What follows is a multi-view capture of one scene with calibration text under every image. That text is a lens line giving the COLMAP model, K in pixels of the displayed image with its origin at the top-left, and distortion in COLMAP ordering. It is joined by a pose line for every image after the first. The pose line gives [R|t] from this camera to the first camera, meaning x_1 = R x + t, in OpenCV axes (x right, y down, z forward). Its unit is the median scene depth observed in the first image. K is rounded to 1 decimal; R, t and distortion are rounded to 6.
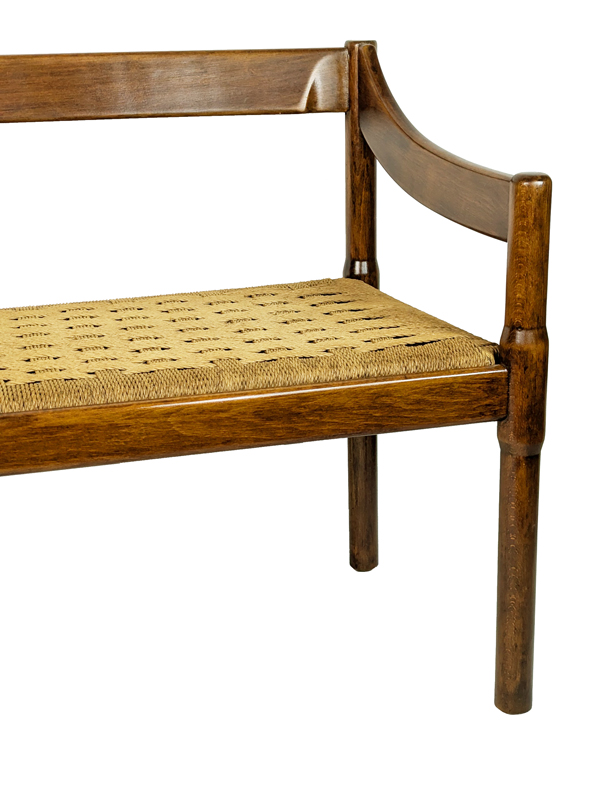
lens RADIAL K [[1219.5, 0, 300.0], [0, 1219.5, 400.0], [0, 0, 1]] dist [0.242992, -0.919812]
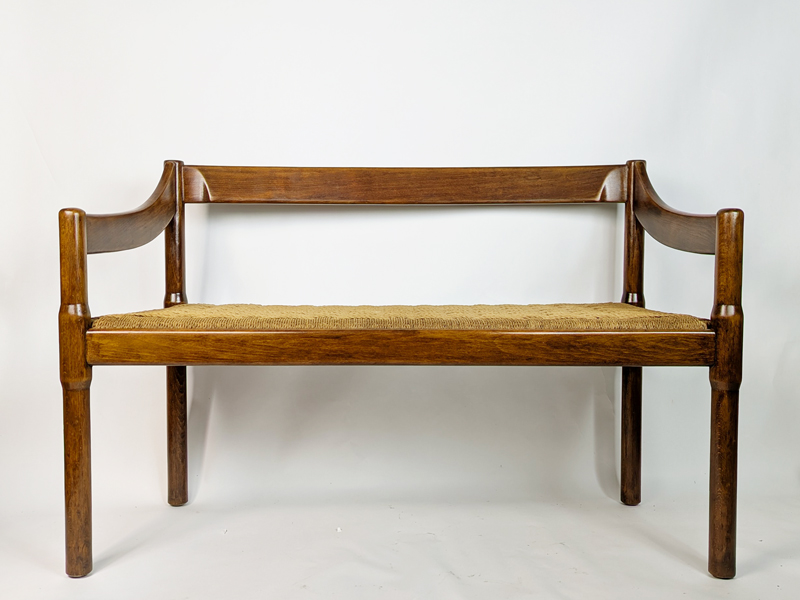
lens RADIAL K [[822.7, 0, 400.0], [0, 822.7, 300.0], [0, 0, 1]] dist [0.061635, -0.019940]
pose [[0.961711, 0.040430, -0.271068, 0.068461], [-0.098689, 0.973797, -0.204892, 0.193763], [0.255681, 0.223798, 0.940501, -0.107655]]
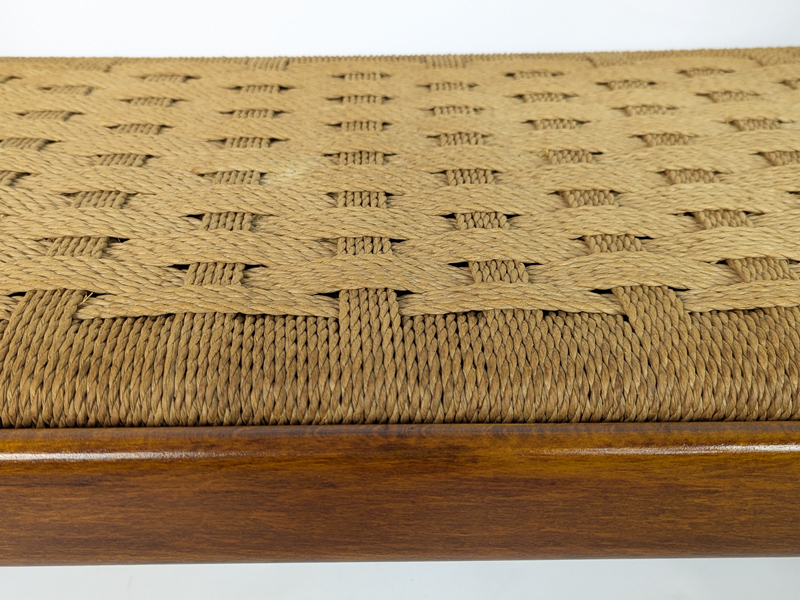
lens RADIAL K [[822.7, 0, 400.0], [0, 822.7, 300.0], [0, 0, 1]] dist [0.061635, -0.019940]
pose [[0.970721, 0.153580, -0.184700, -0.184608], [-0.096592, 0.953573, 0.285251, -0.090508], [0.219934, -0.259058, 0.940488, 0.726828]]
